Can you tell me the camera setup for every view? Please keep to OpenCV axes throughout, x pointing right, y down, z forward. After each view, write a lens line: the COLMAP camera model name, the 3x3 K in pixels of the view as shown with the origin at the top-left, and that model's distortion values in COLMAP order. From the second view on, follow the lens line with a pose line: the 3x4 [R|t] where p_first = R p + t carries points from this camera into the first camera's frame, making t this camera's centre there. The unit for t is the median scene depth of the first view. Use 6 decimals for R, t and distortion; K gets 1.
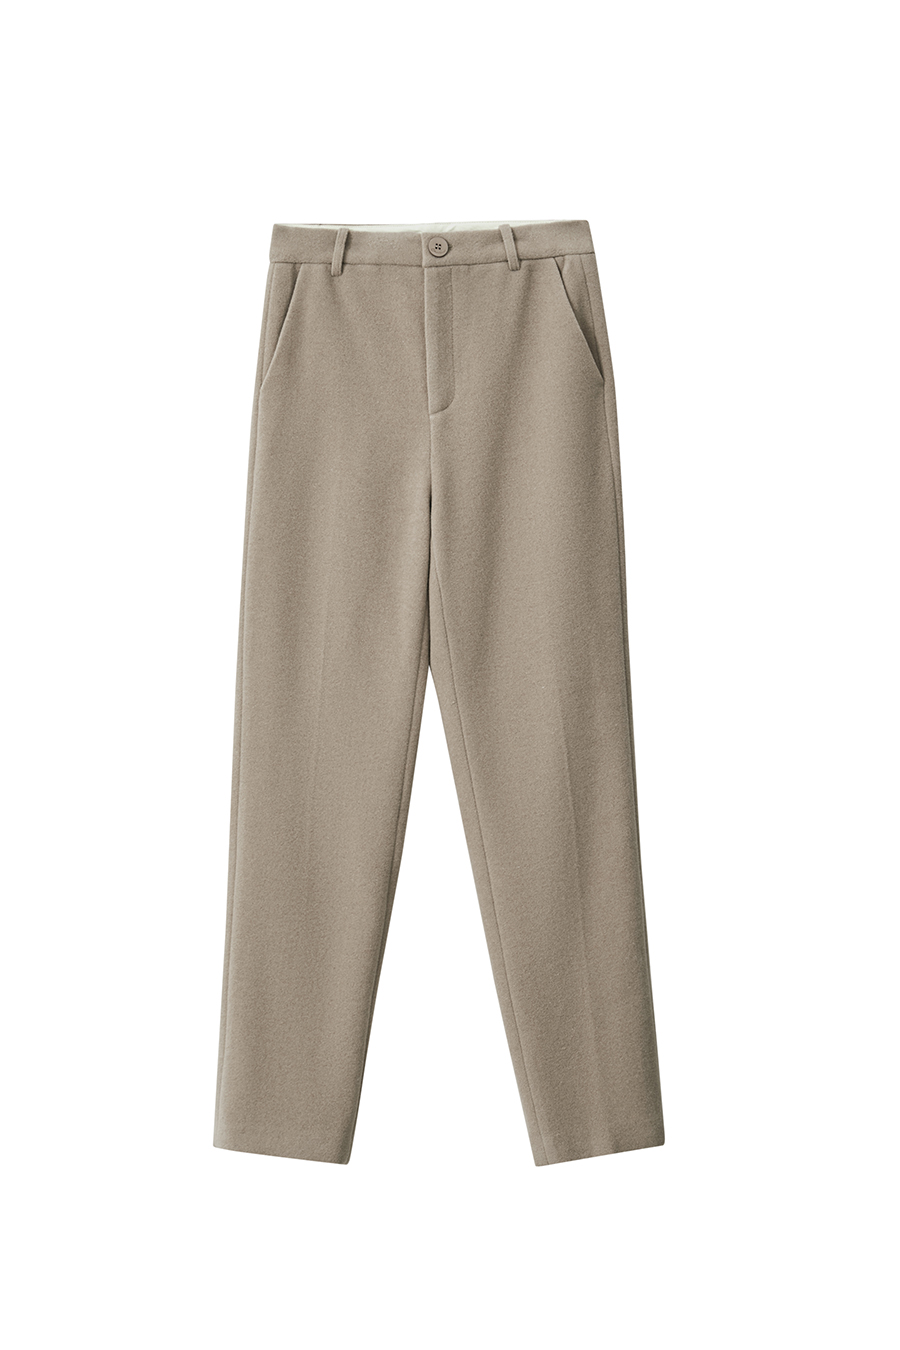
lens RADIAL K [[2030.2, 0, 453.4], [0, 2030.2, 679.9], [0, 0, 1]] dist [0.021468, 0.000000]
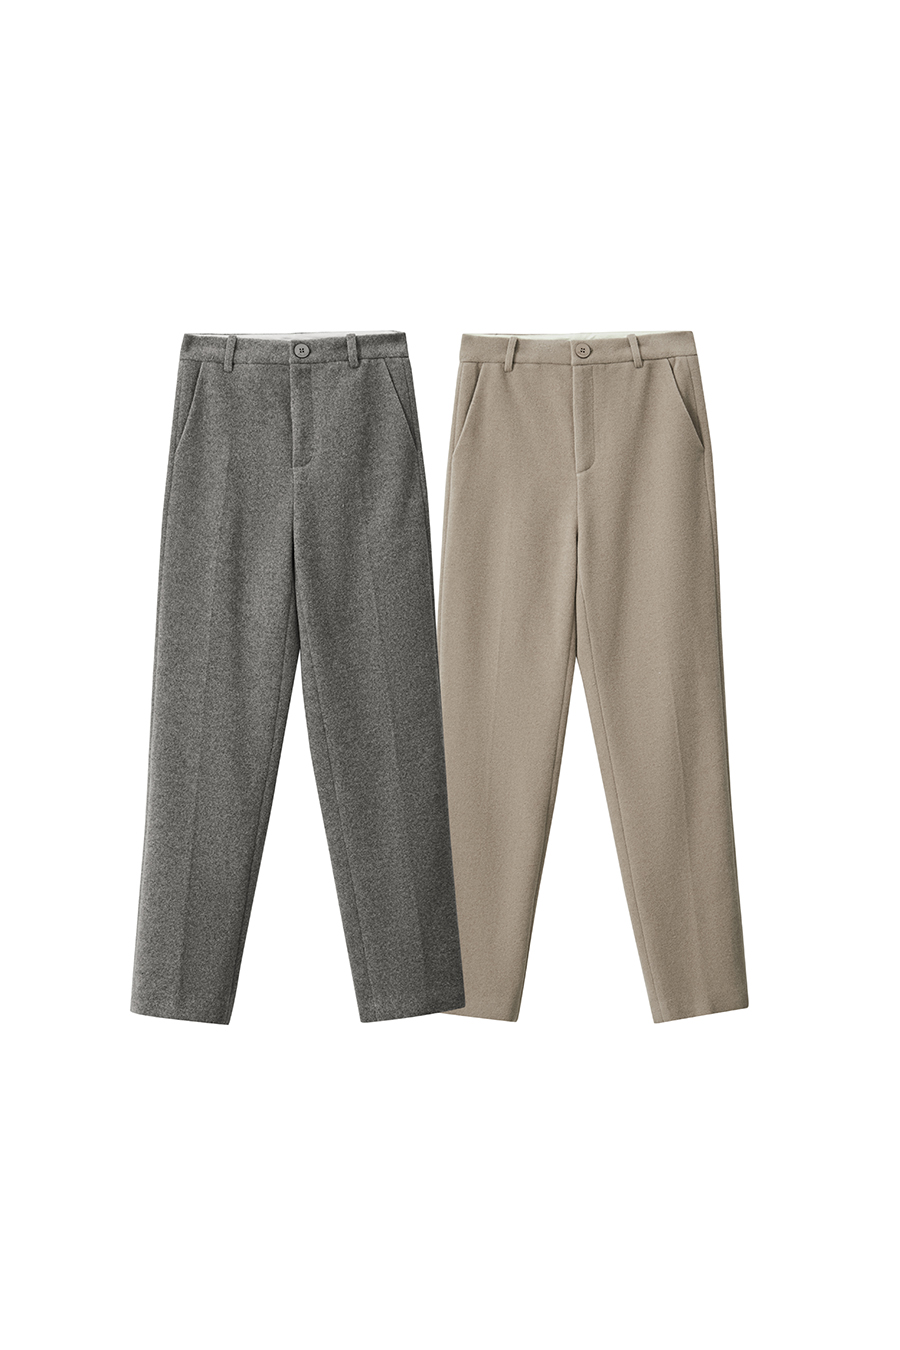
lens RADIAL K [[1835.6, 0, 450.9], [0, 1835.6, 669.2], [0, 0, 1]] dist [-0.020015, 0.000000]
pose [[0.996345, 0.000023, -0.085421, 0.009607], [0.000048, 1.000000, 0.000823, 0.000129], [0.085421, -0.000824, 0.996345, -0.239362]]
